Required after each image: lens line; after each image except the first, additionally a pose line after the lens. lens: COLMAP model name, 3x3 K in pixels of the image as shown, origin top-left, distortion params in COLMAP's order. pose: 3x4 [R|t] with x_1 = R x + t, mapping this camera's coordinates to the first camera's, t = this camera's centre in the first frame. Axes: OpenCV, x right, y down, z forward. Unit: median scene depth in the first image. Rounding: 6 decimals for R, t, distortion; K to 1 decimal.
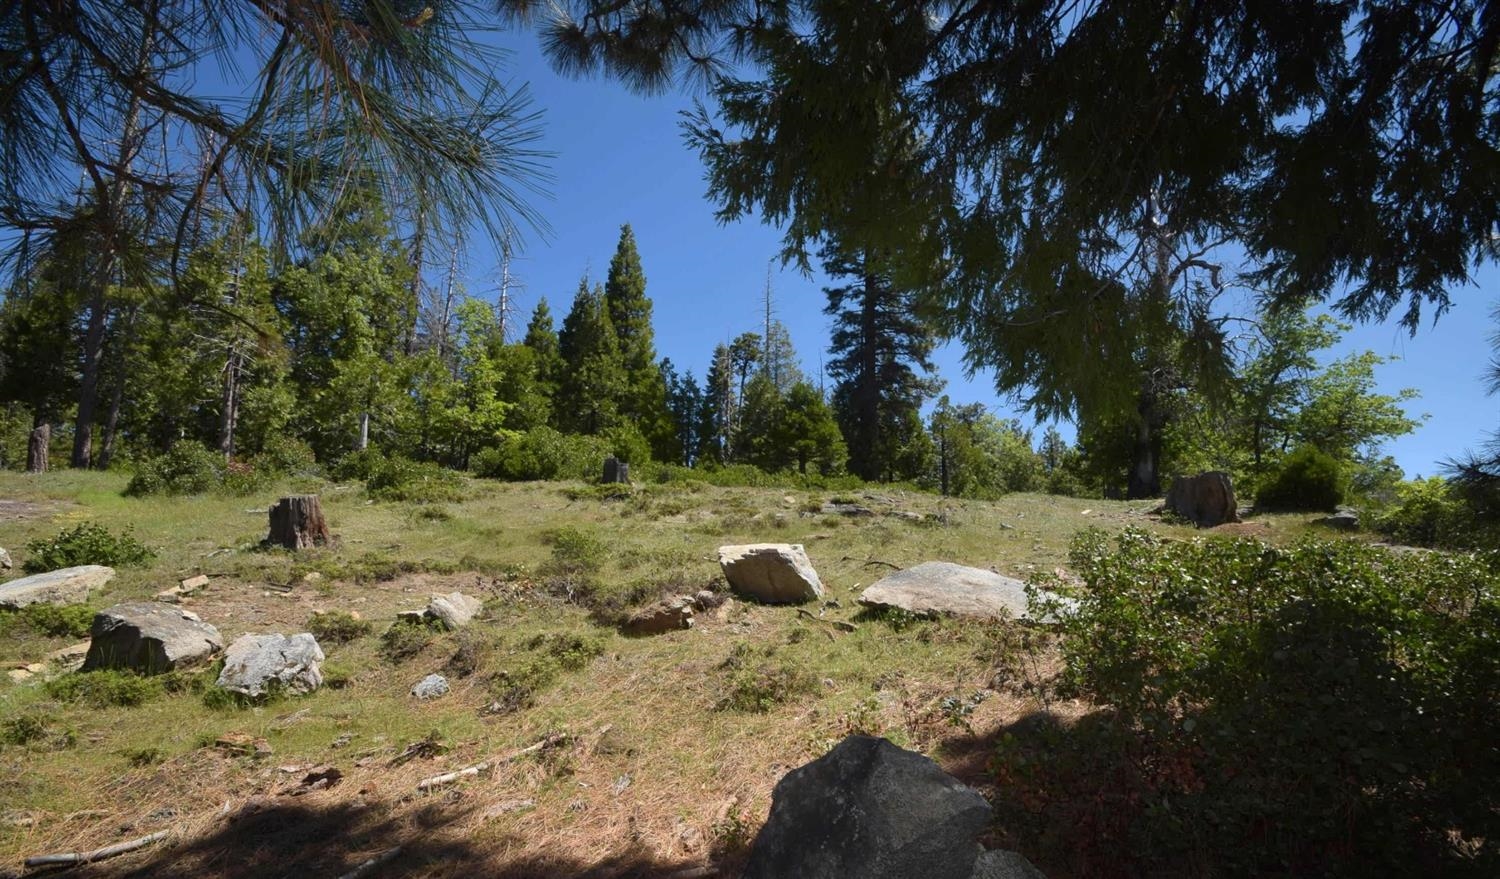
lens RADIAL K [[588.5, 0, 772.9], [0, 588.5, 500.6], [0, 0, 1]] dist [0.008053, -0.014117]
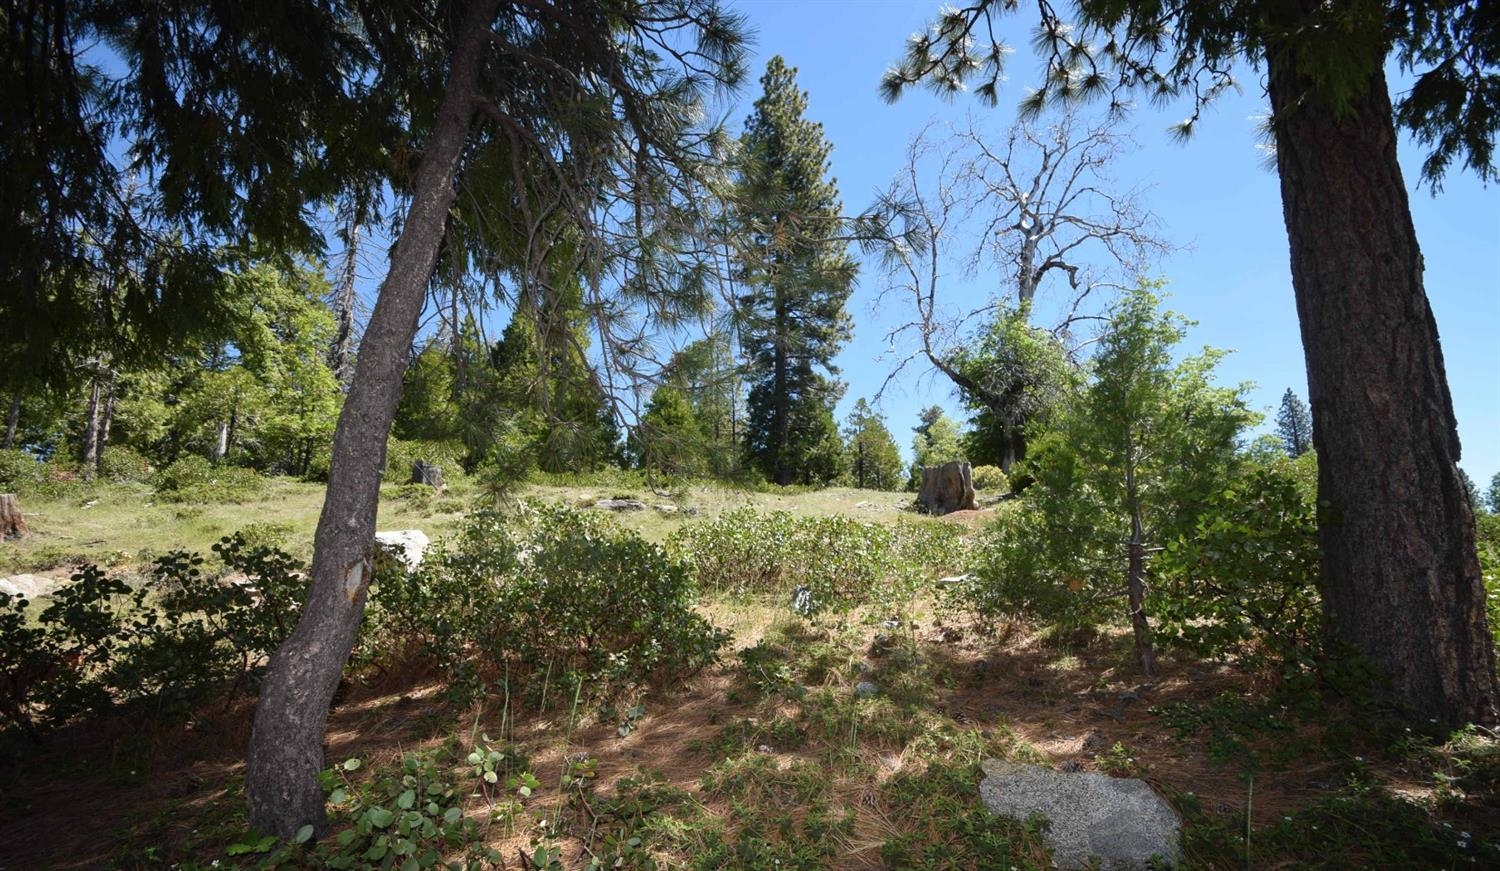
lens RADIAL K [[589.2, 0, 755.4], [0, 589.2, 498.0], [0, 0, 1]] dist [-0.000889, -0.000179]
pose [[0.999839, -0.017862, 0.001886, 0.118896], [0.017889, 0.999721, -0.015399, 0.007654], [-0.001611, 0.015430, 0.999880, -0.016056]]
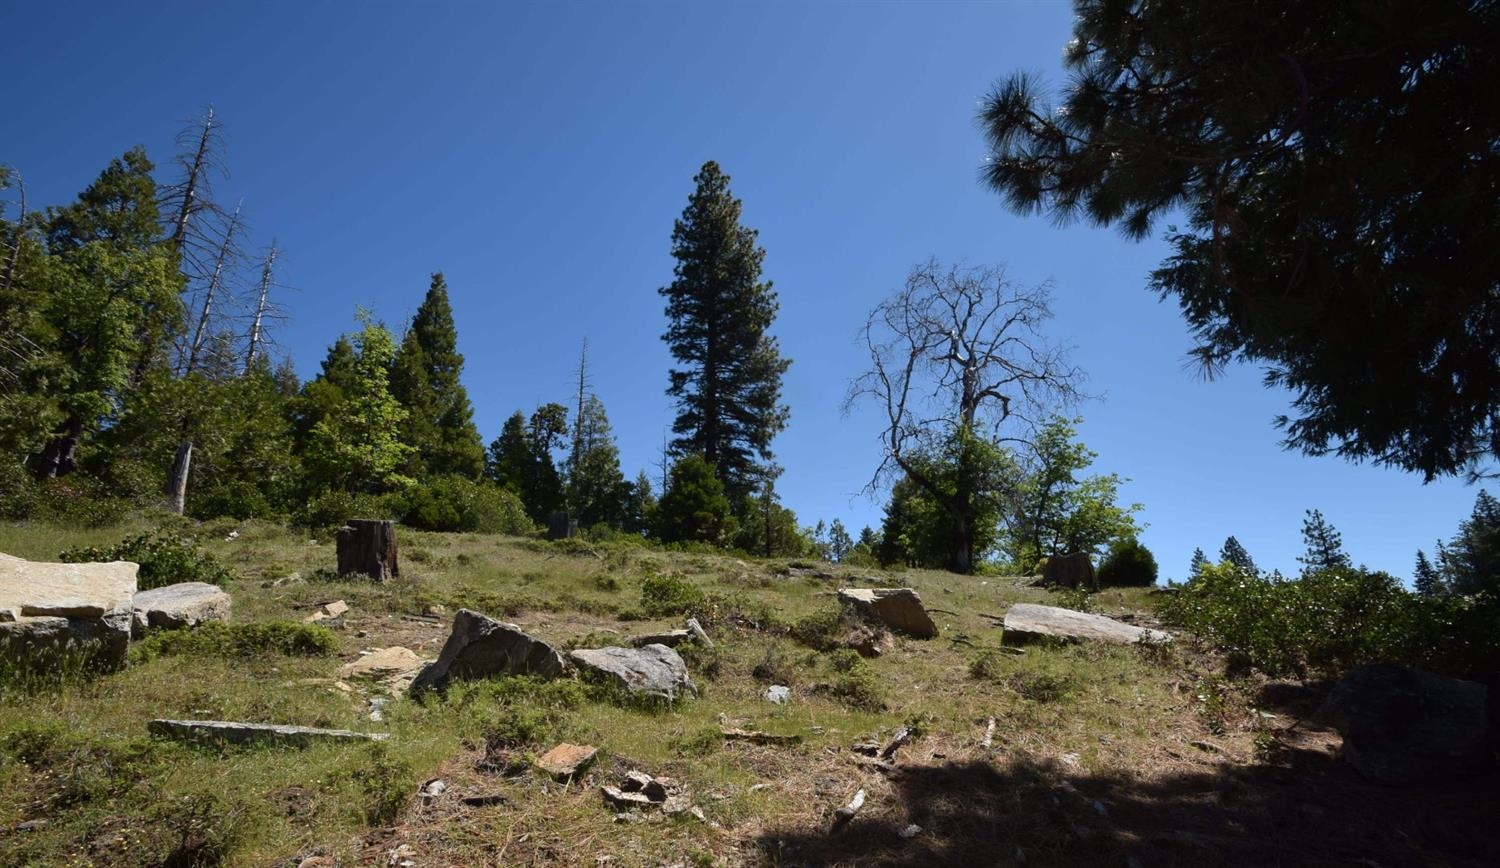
lens RADIAL K [[598.8, 0, 748.7], [0, 598.8, 509.1], [0, 0, 1]] dist [0.001101, -0.008865]
pose [[0.945978, 0.068045, 0.317011, -0.100669], [-0.027544, 0.991061, -0.130535, 0.013250], [-0.323060, 0.114751, 0.939396, -0.000084]]
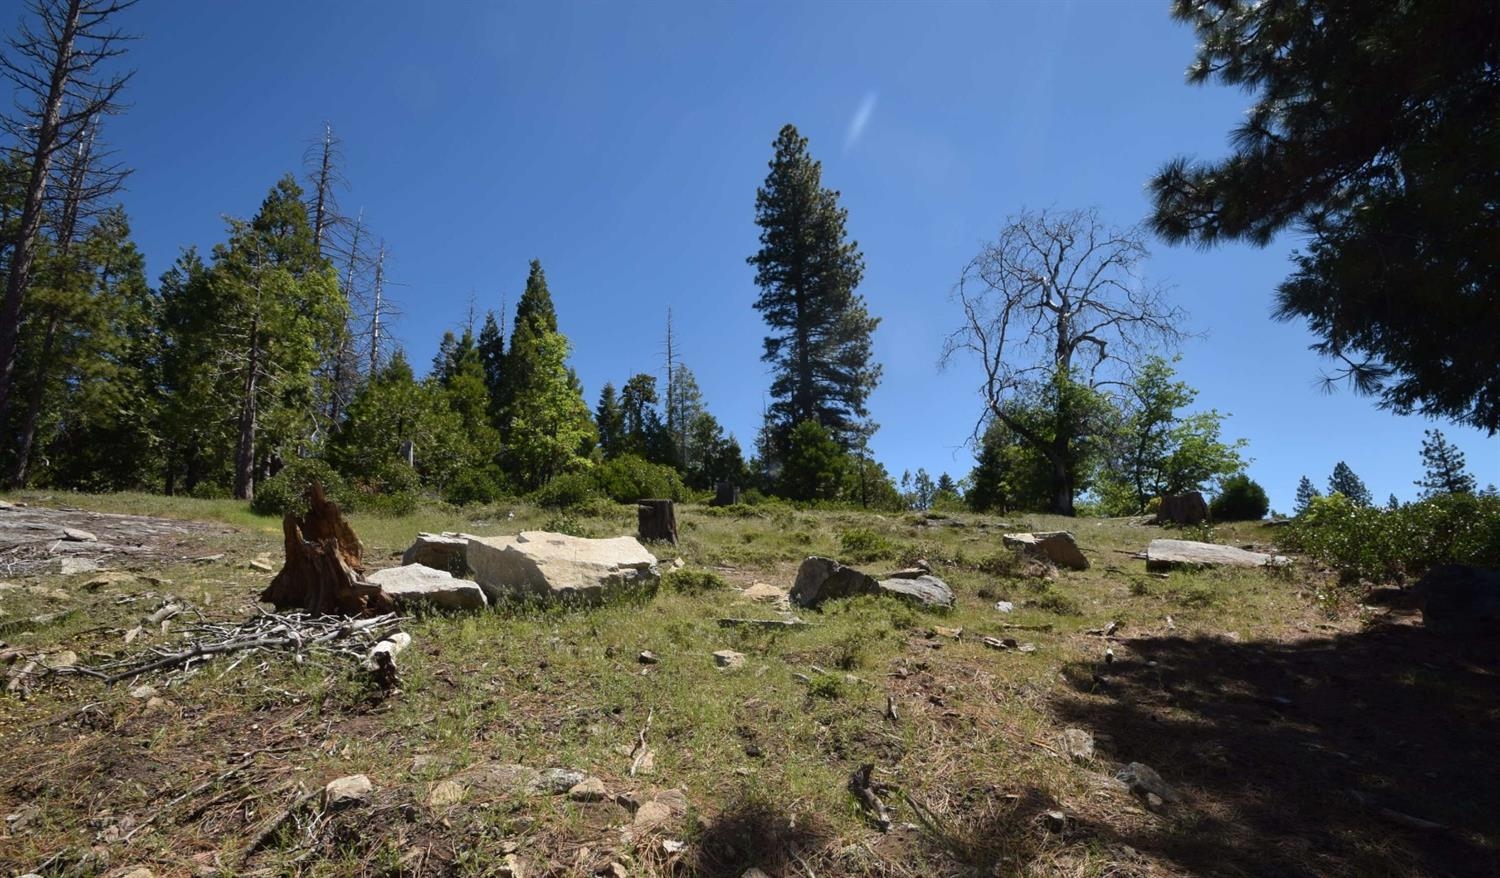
lens RADIAL K [[588.5, 0, 772.9], [0, 588.5, 500.1], [0, 0, 1]] dist [0.008053, -0.014117]
pose [[0.972759, -0.001966, 0.231810, -0.153199], [0.018744, 0.997357, -0.070197, 0.013895], [-0.231060, 0.072629, 0.970225, -0.033136]]
